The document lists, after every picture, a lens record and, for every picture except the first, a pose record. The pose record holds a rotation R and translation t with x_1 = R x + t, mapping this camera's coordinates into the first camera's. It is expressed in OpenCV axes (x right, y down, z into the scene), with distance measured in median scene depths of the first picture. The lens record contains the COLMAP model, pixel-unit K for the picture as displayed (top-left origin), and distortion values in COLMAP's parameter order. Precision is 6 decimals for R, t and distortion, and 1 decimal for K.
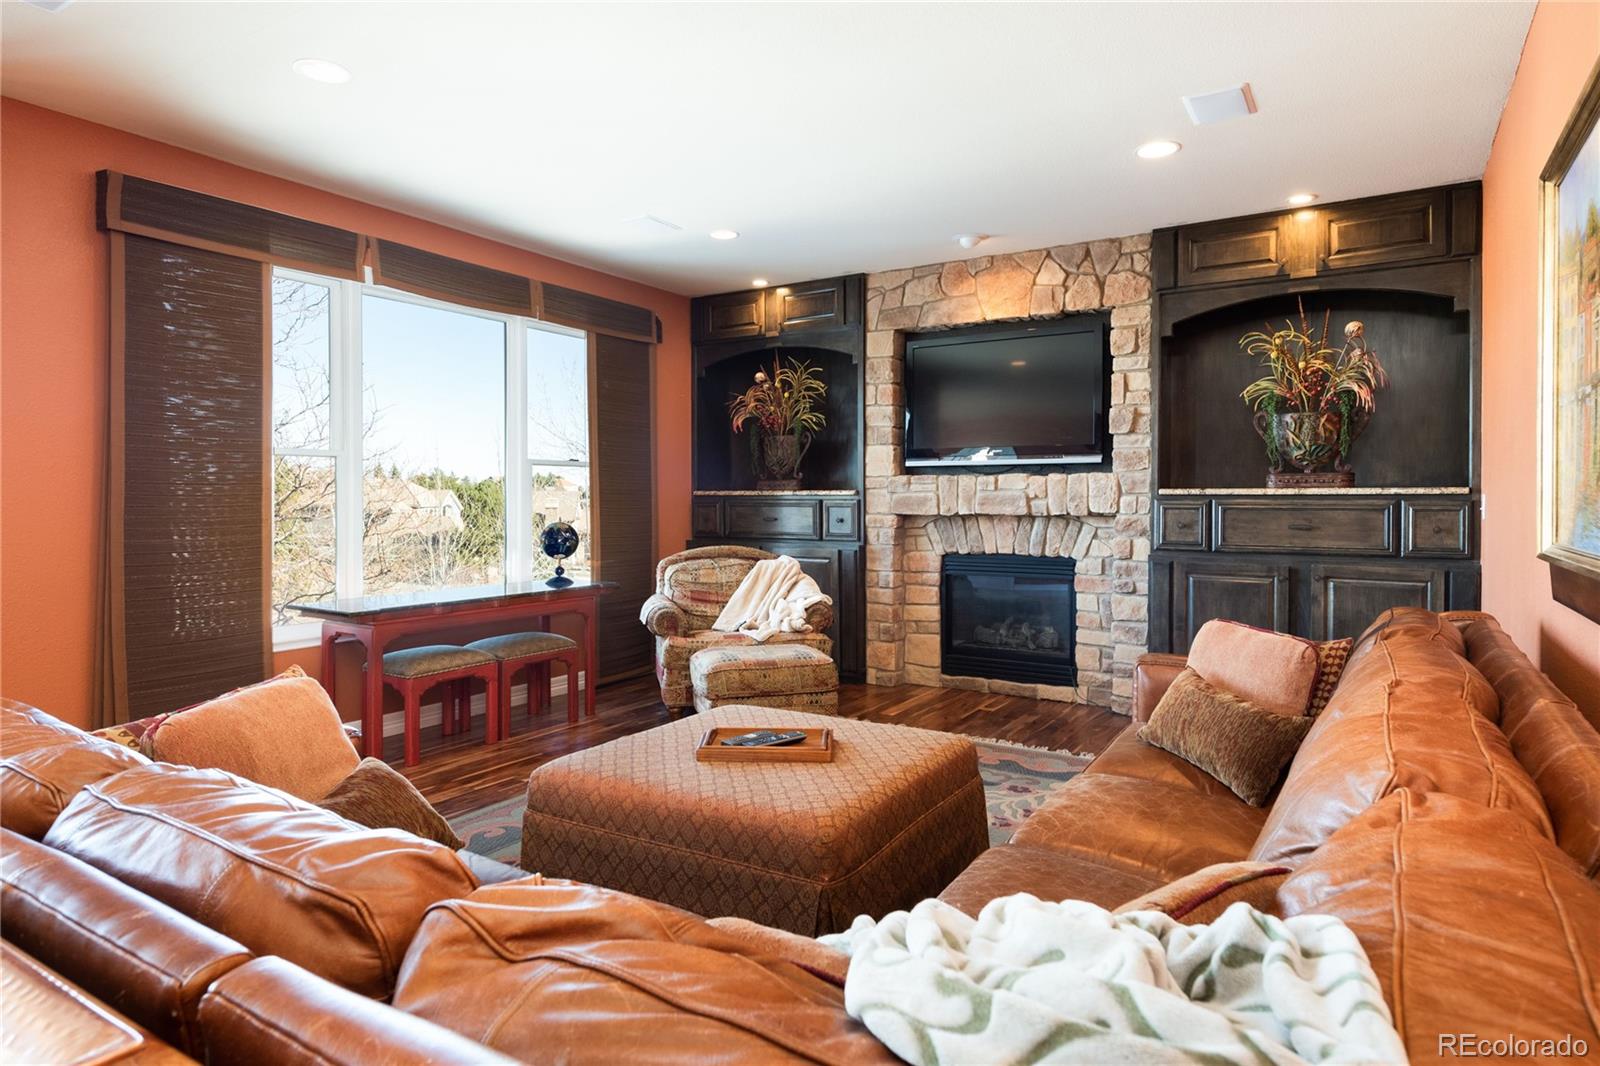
lens RADIAL K [[898.1, 0, 795.0], [0, 898.1, 516.6], [0, 0, 1]] dist [0.005112, 0.000315]
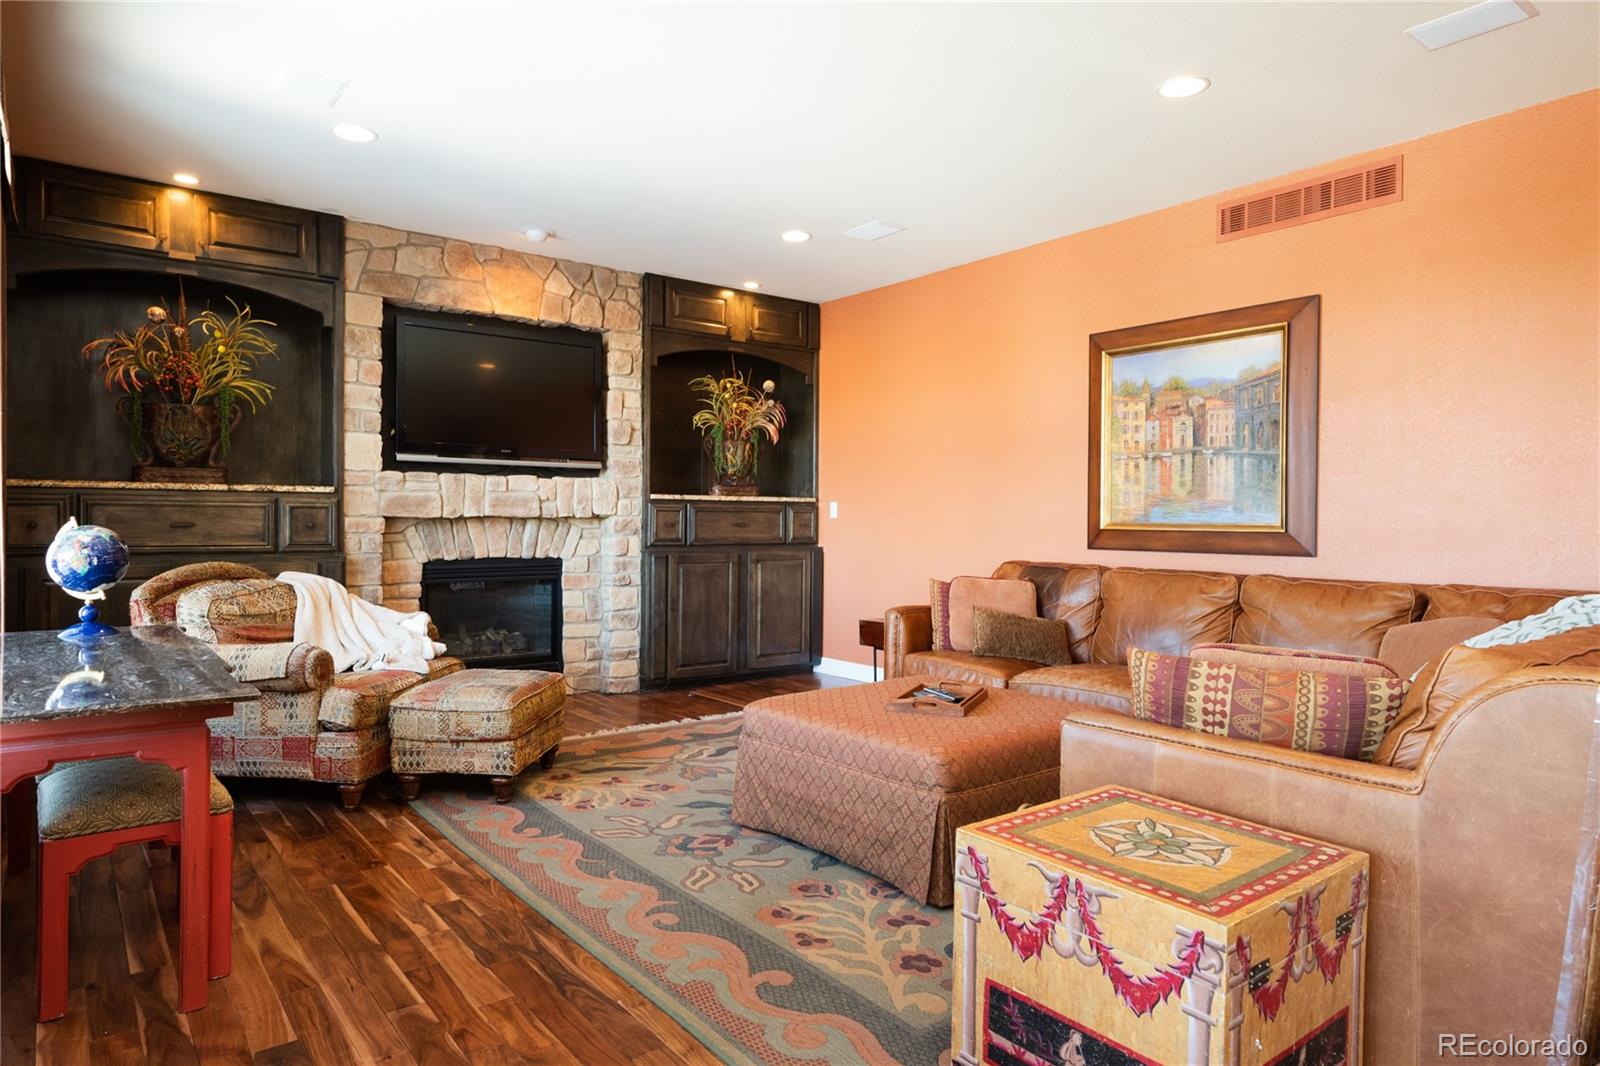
lens RADIAL K [[951.4, 0, 802.2], [0, 951.4, 524.7], [0, 0, 1]] dist [-0.001345, -0.000750]
pose [[0.339085, -0.009895, 0.940704, -0.654735], [0.007119, 0.999943, 0.007952, 0.000532], [-0.940729, 0.004001, 0.339136, 0.364209]]
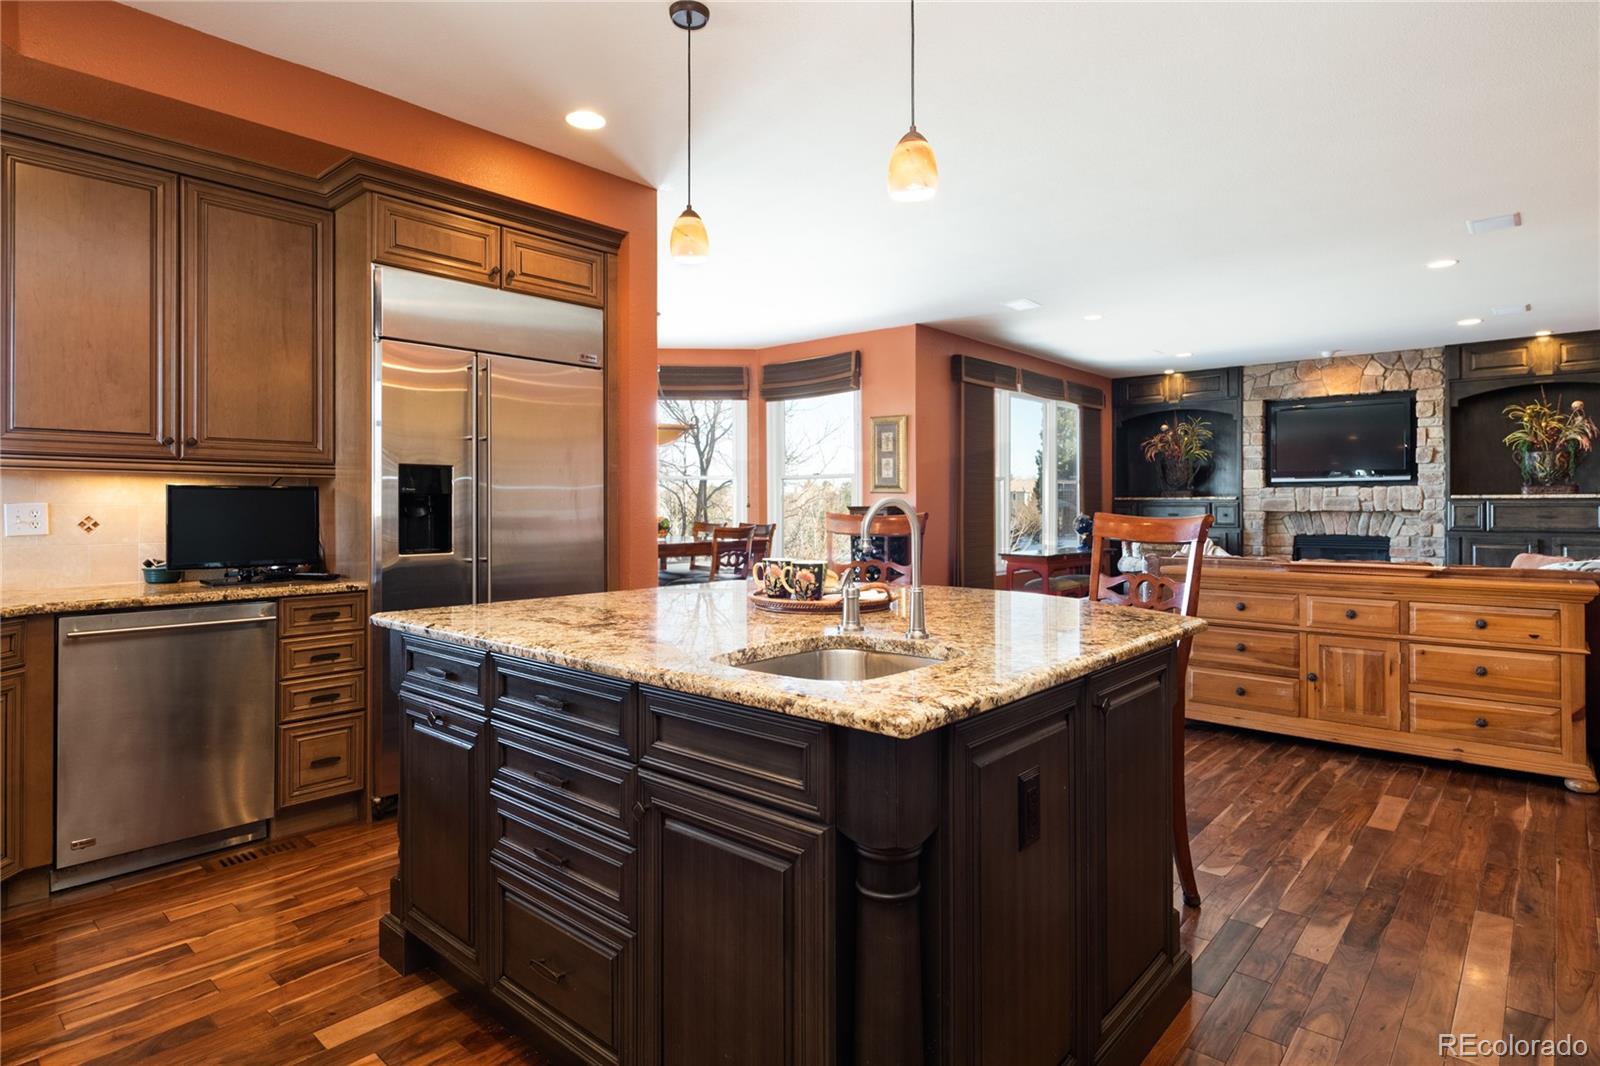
lens RADIAL K [[839.7, 0, 826.4], [0, 839.7, 506.7], [0, 0, 1]] dist [0.000419, -0.002646]
pose [[0.989060, -0.001393, -0.147508, -0.505212], [-0.001638, 0.999790, -0.020423, 0.024375], [0.147506, 0.020441, 0.988850, -0.715375]]
